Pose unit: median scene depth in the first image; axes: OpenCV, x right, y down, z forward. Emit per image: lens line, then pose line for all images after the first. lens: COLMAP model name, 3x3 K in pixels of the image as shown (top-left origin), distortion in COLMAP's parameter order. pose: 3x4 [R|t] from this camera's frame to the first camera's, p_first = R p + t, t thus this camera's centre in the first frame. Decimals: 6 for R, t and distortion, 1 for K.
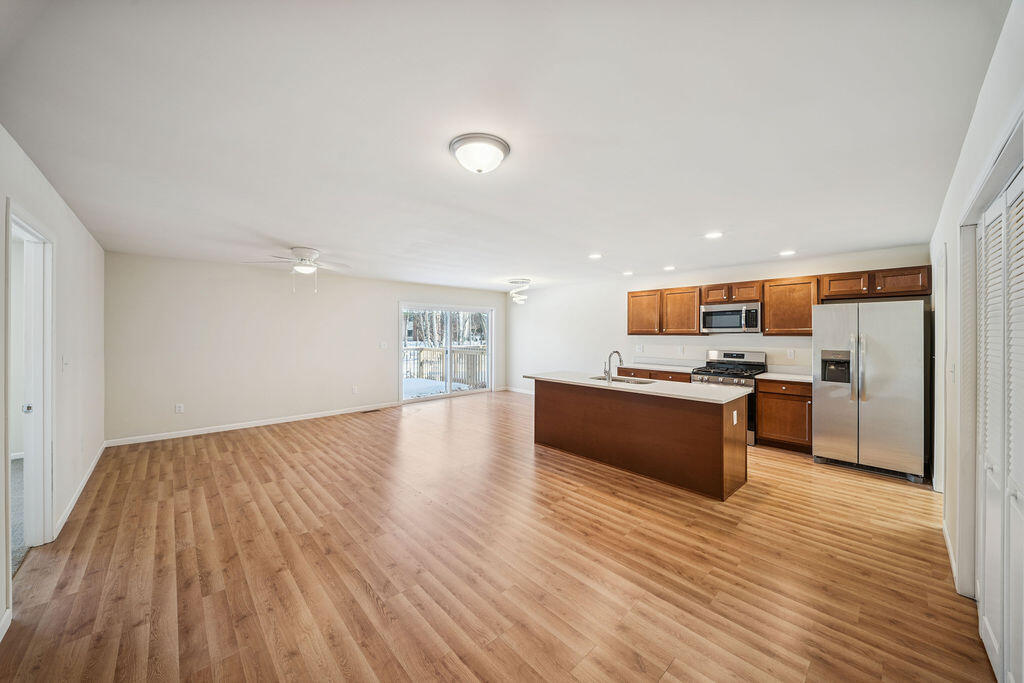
lens RADIAL K [[360.8, 0, 505.3], [0, 360.8, 332.1], [0, 0, 1]] dist [0.011493, -0.000290]
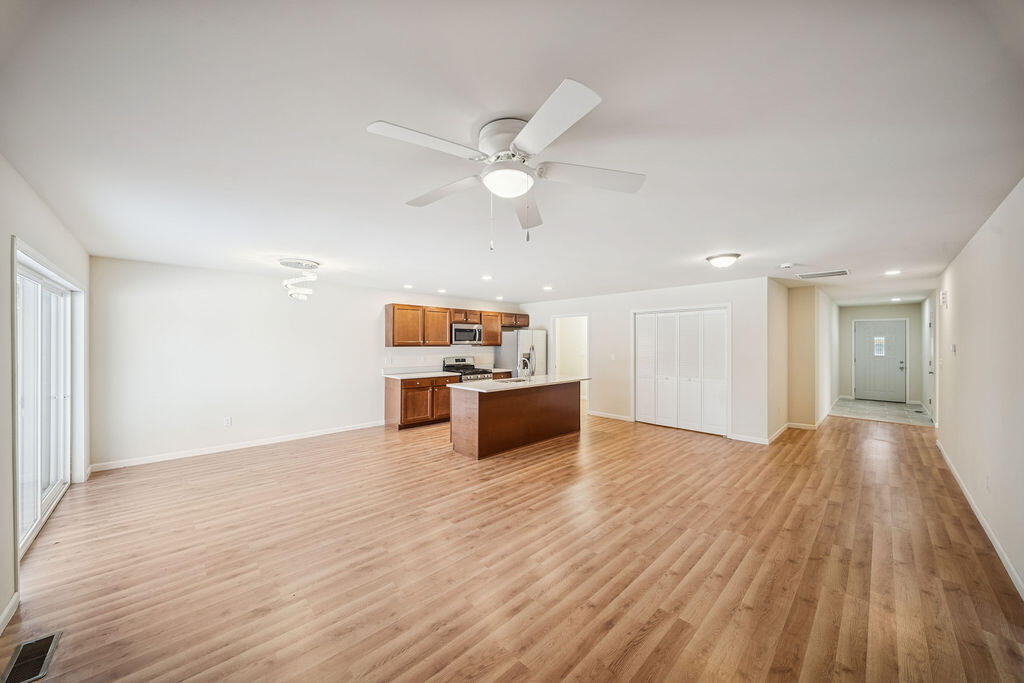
lens RADIAL K [[360.8, 0, 506.0], [0, 360.8, 345.7], [0, 0, 1]] dist [0.011493, -0.000290]
pose [[-0.018247, -0.009874, 0.999785, -1.231831], [-0.001561, 0.999950, 0.009847, -0.010184], [-0.999832, -0.001381, -0.018261, 1.322375]]
